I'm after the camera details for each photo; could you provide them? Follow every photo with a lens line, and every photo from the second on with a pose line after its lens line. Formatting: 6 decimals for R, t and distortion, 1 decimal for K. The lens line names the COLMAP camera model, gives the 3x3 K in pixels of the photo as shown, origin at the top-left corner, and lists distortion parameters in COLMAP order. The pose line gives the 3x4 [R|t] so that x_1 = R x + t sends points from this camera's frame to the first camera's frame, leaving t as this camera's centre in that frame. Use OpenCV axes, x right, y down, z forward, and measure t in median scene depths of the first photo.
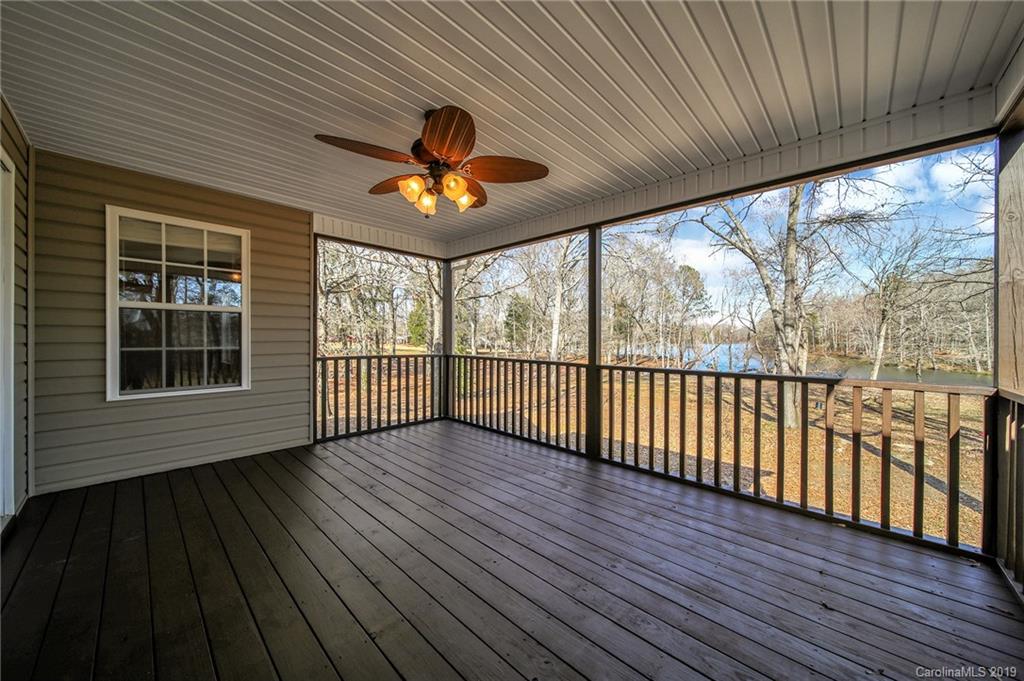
lens RADIAL K [[366.5, 0, 517.1], [0, 366.5, 343.5], [0, 0, 1]] dist [0.000338, -0.000395]
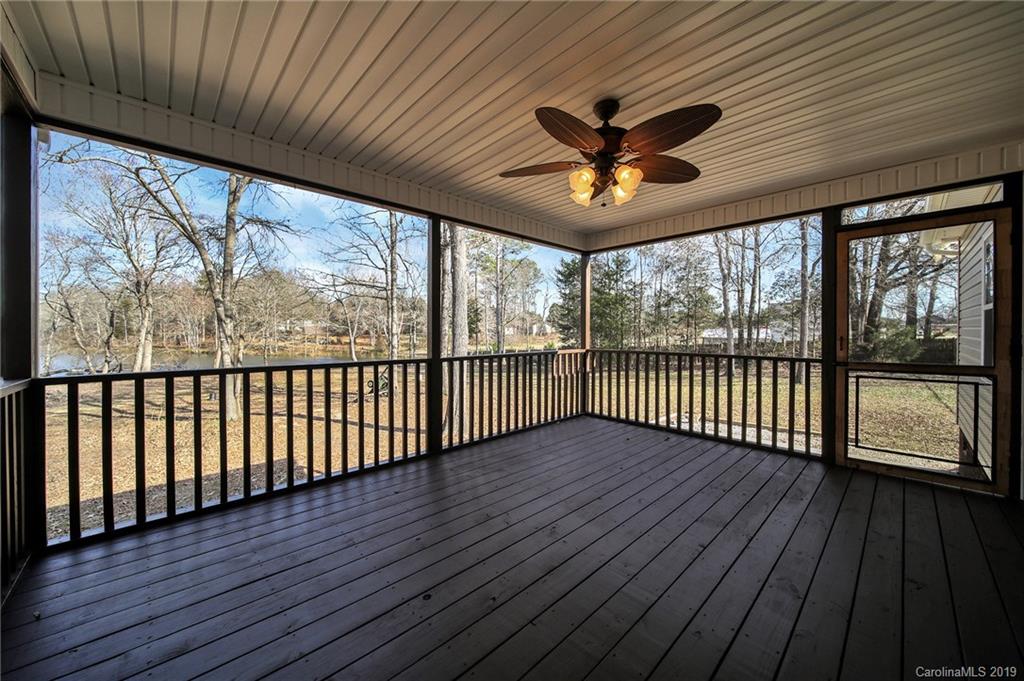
lens RADIAL K [[366.5, 0, 517.0], [0, 366.5, 332.5], [0, 0, 1]] dist [0.000338, -0.000395]
pose [[0.051022, -0.007495, 0.998669, -0.279511], [0.011207, 0.999913, 0.006932, -0.006176], [-0.998635, 0.010839, 0.051102, 0.269741]]
